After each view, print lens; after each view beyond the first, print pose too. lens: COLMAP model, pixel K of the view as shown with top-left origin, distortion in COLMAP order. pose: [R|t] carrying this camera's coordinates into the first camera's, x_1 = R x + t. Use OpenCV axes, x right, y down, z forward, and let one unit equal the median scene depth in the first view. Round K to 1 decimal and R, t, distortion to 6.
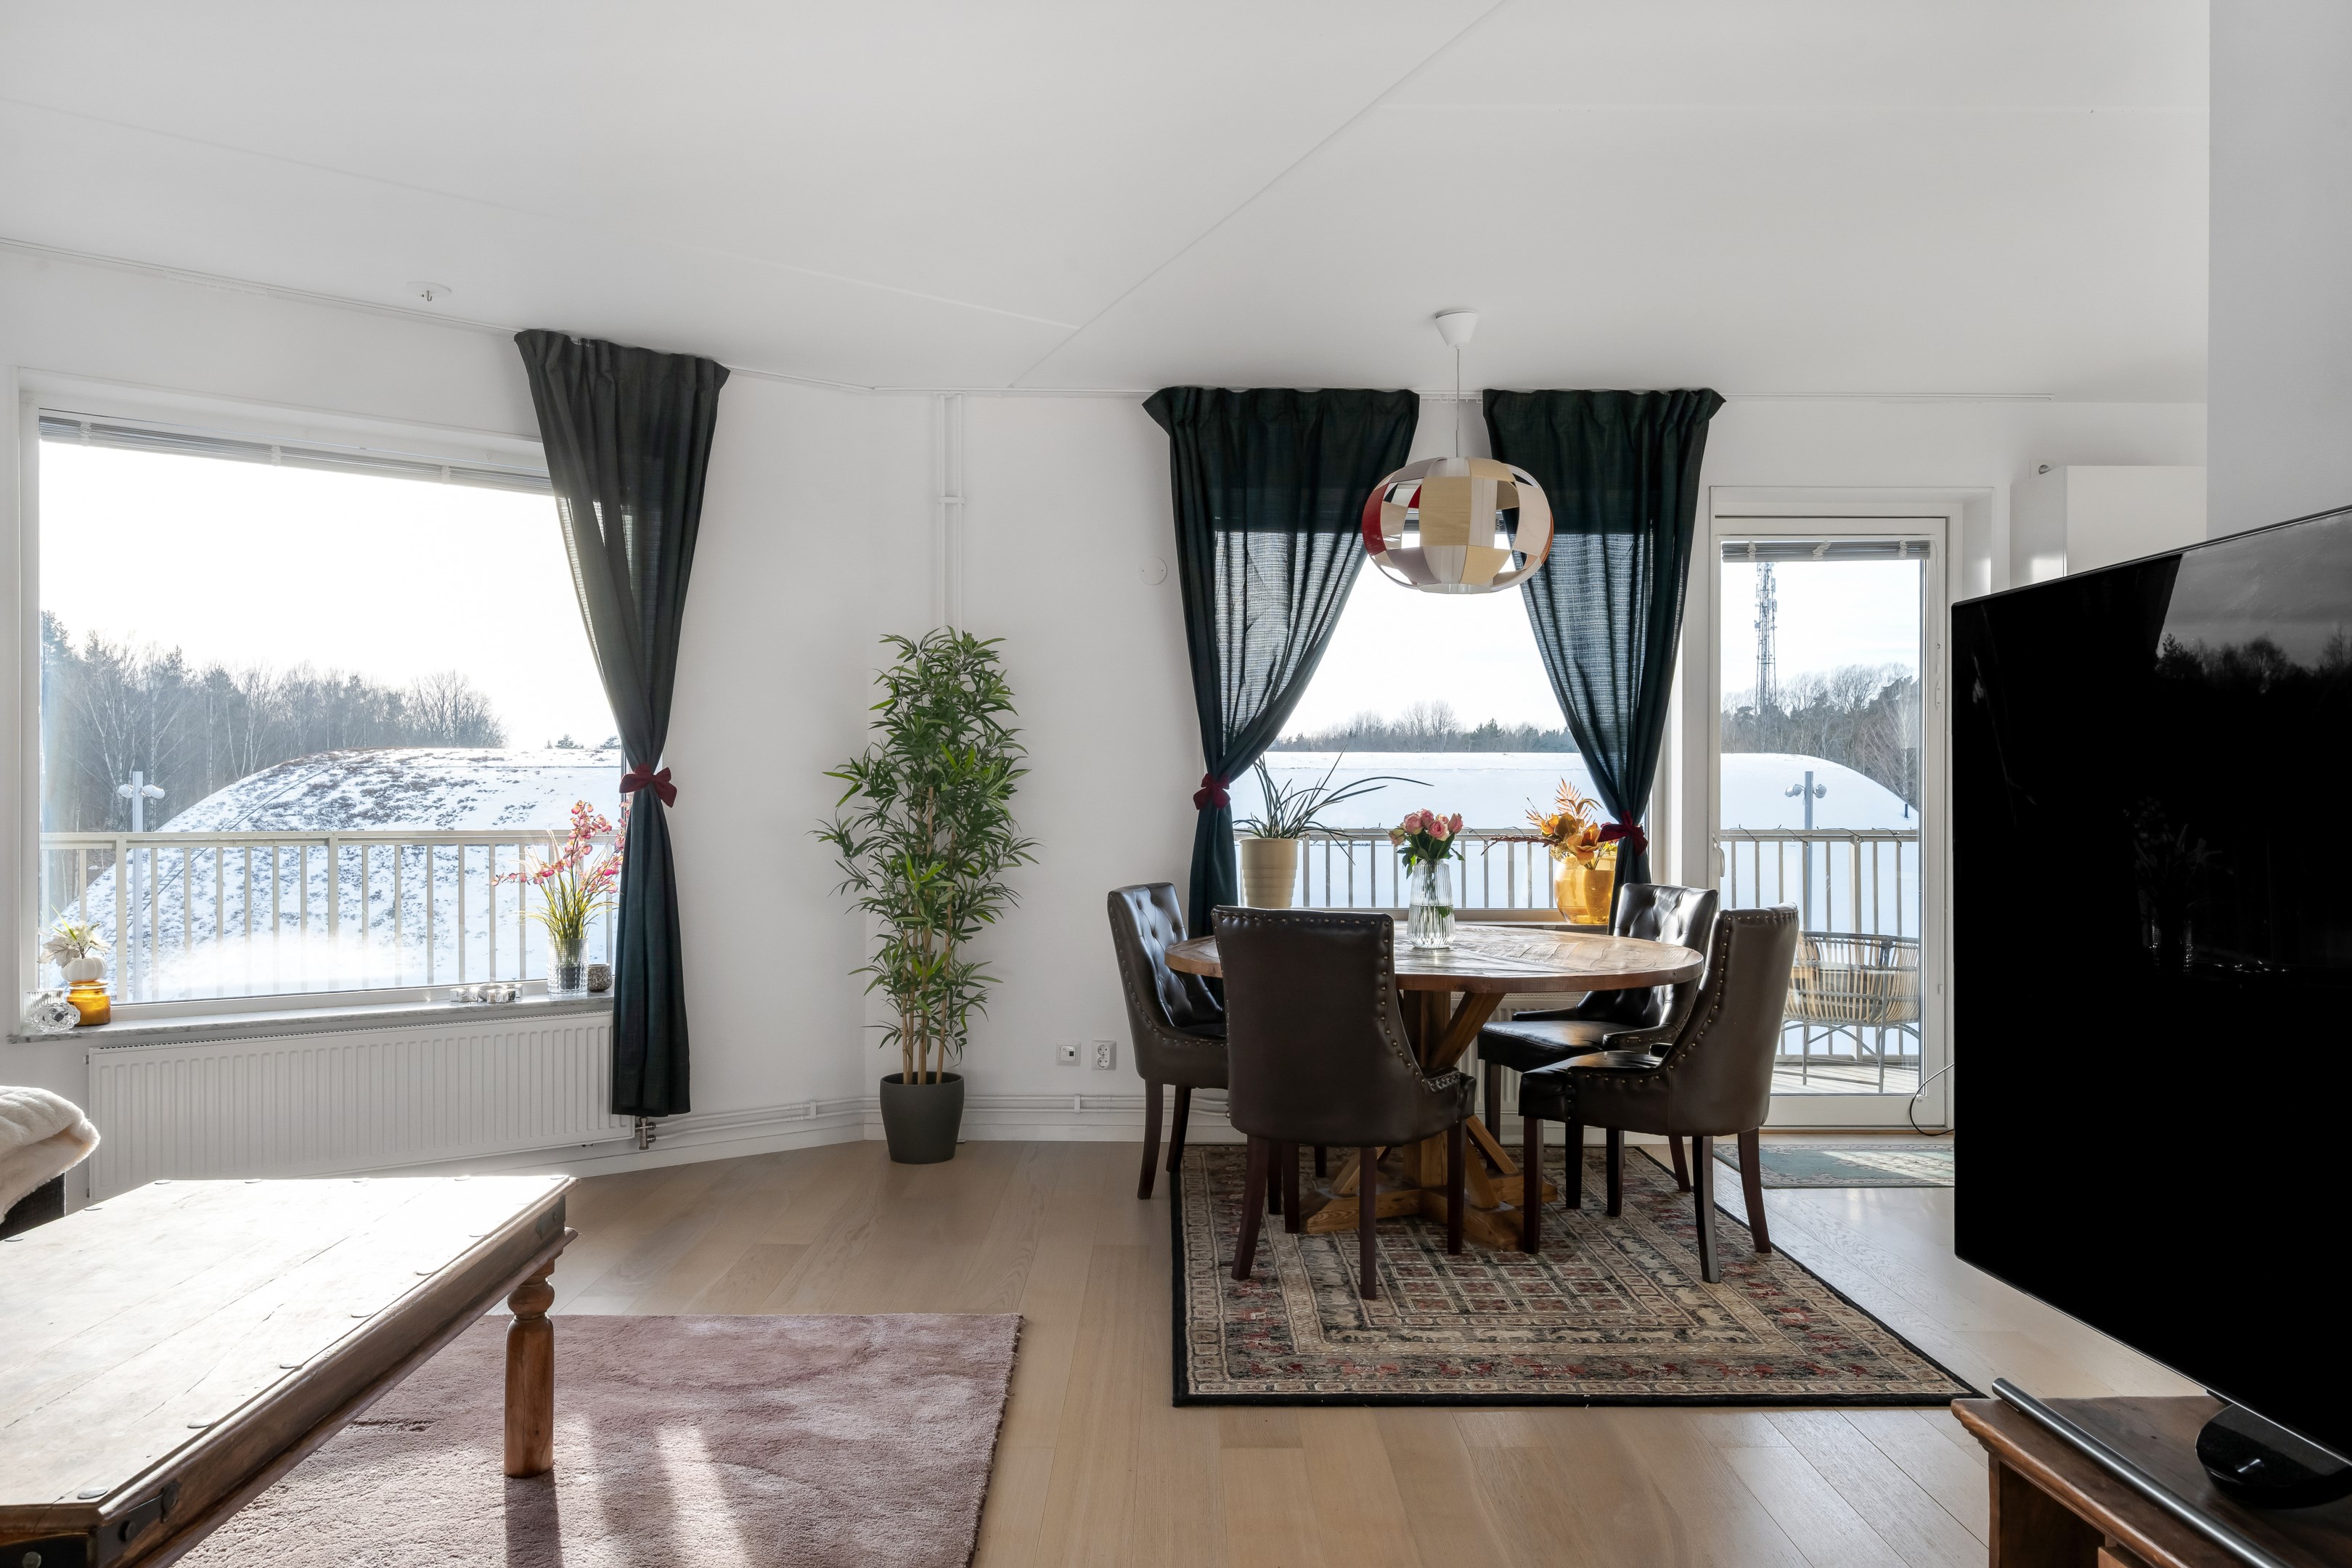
lens RADIAL K [[1583.4, 0, 1182.5], [0, 1583.4, 801.6], [0, 0, 1]] dist [-0.002167, -0.001665]
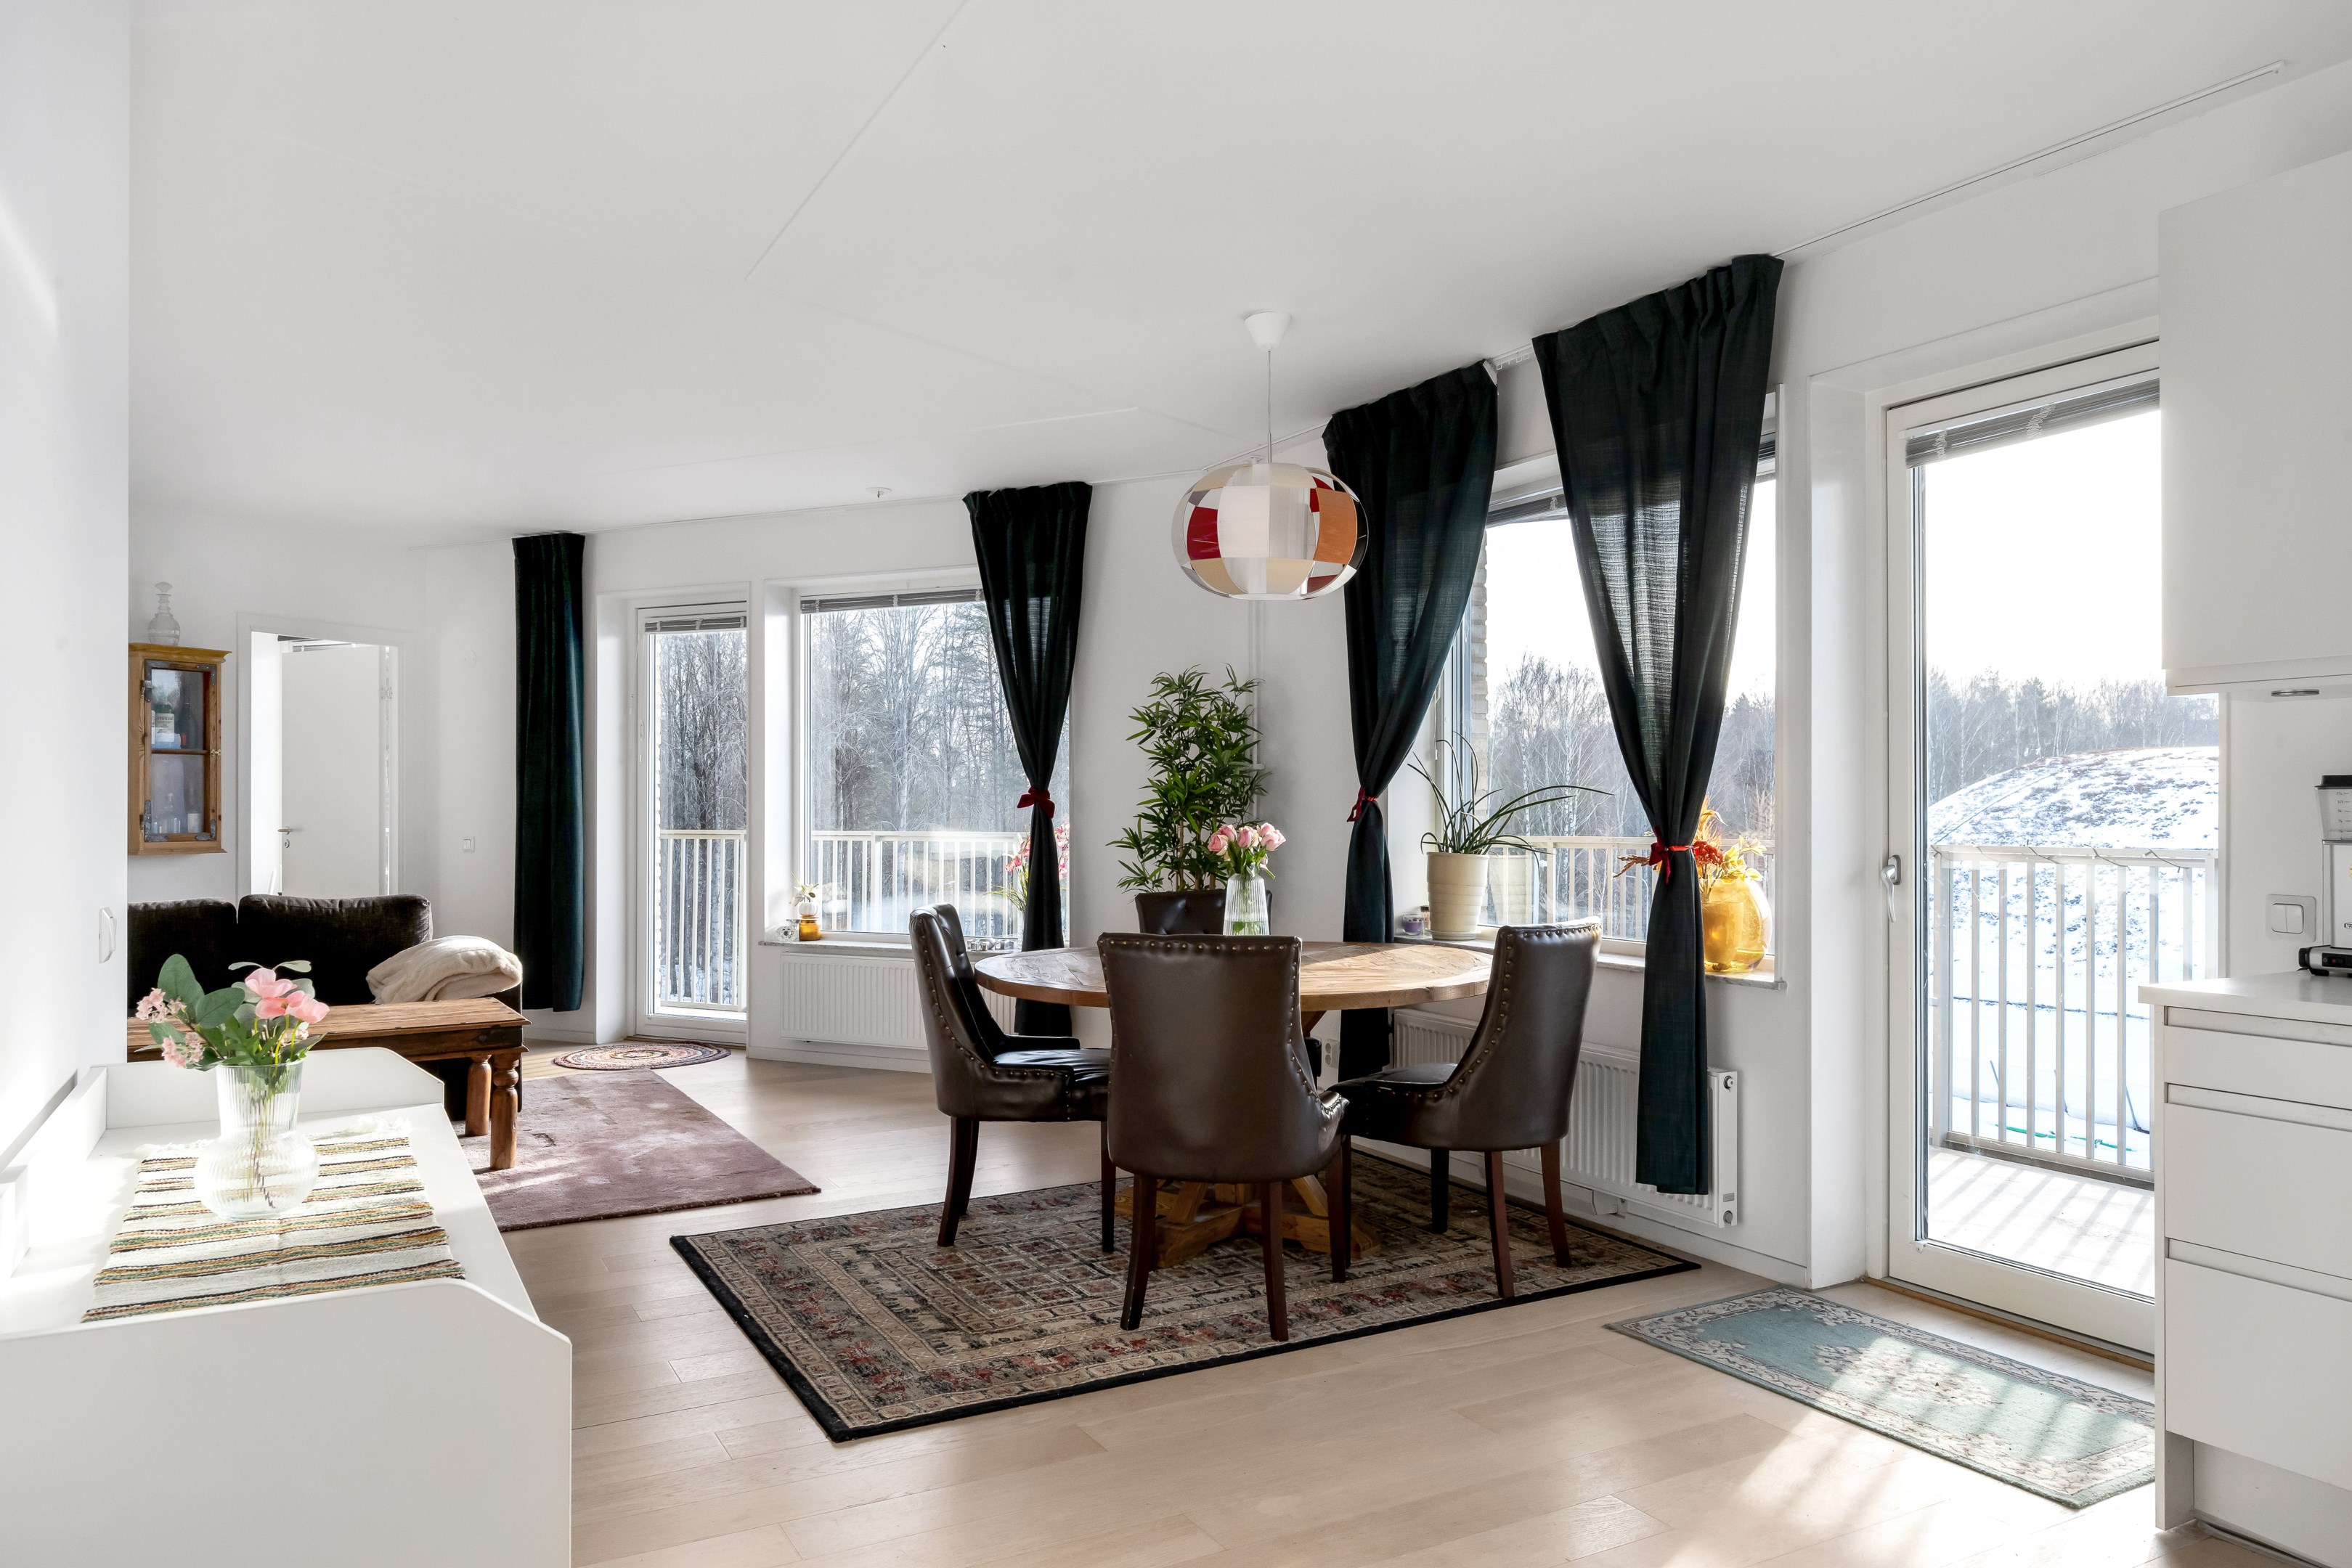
lens RADIAL K [[1583.1, 0, 1183.9], [0, 1583.1, 797.3], [0, 0, 1]] dist [-0.002167, -0.001665]
pose [[0.473493, -0.008051, -0.880761, 0.095926], [0.004335, 0.999967, -0.006810, -0.000509], [0.880787, -0.000593, 0.473513, 0.047327]]
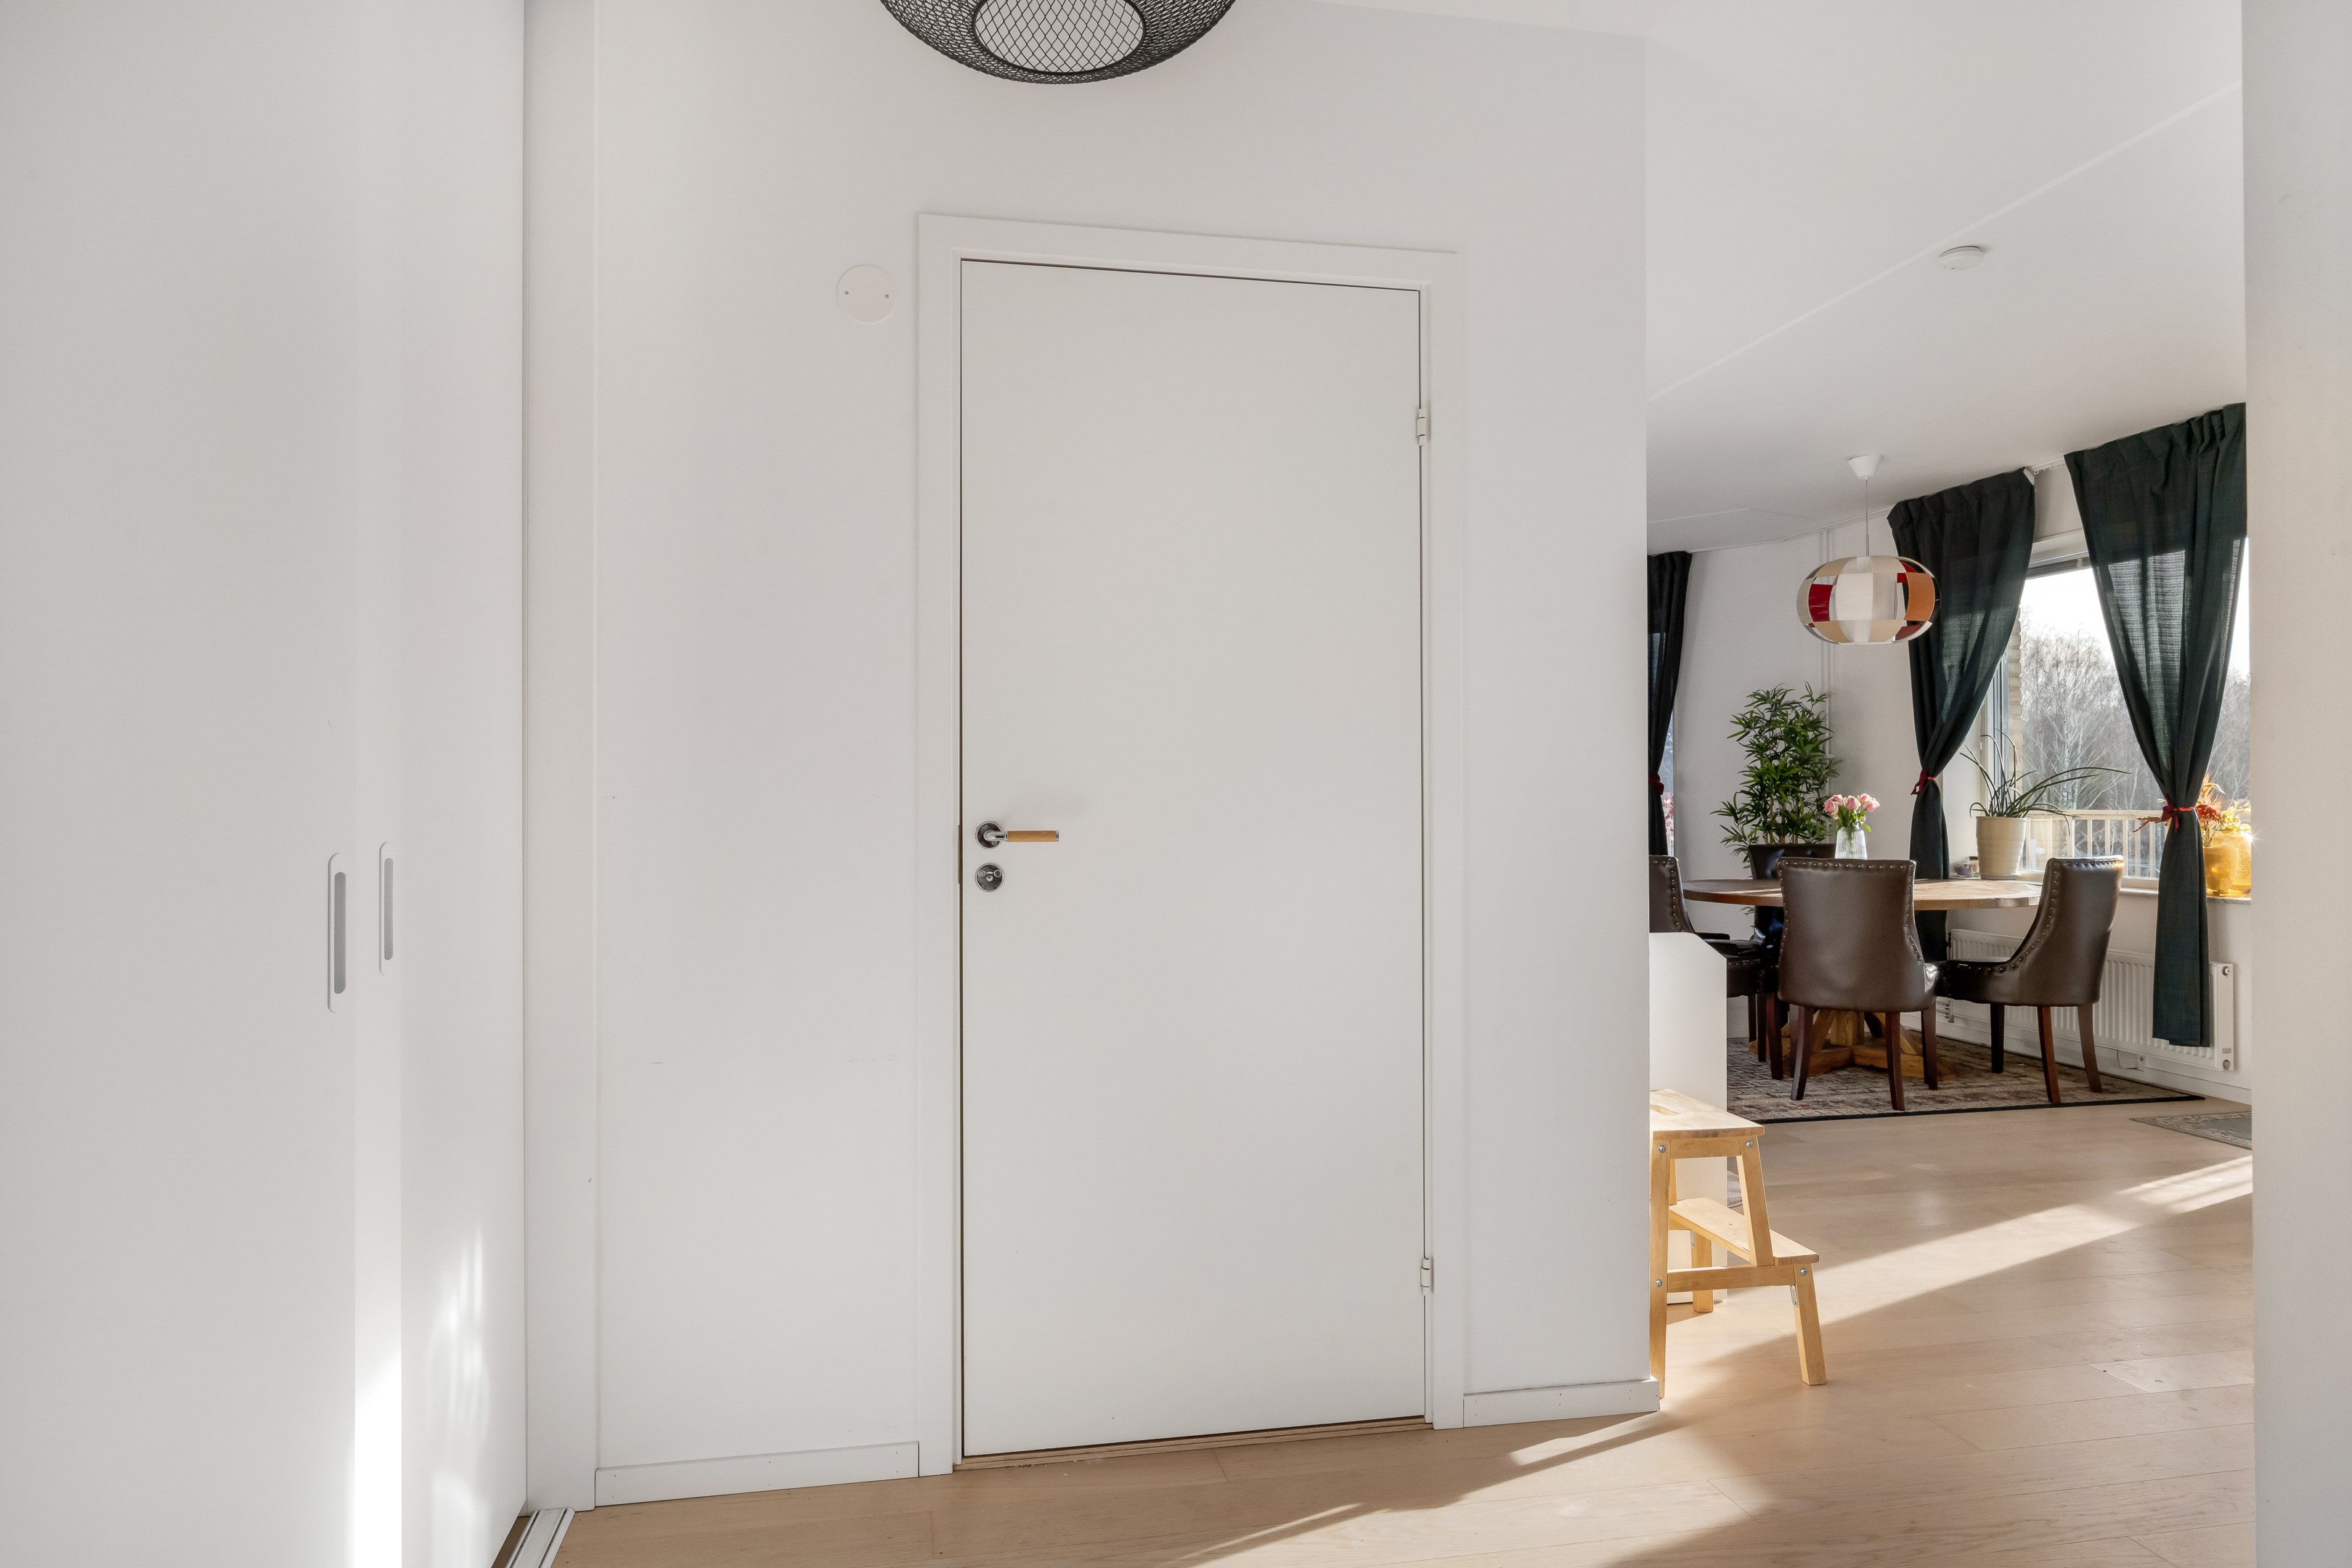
lens RADIAL K [[1461.6, 0, 1175.2], [0, 1461.6, 781.9], [0, 0, 1]] dist [0.000094, -0.001469]
pose [[0.183477, -0.013223, -0.982935, 0.132095], [0.006293, 0.999905, -0.012277, 0.000576], [0.983004, -0.003933, 0.183542, 0.011824]]
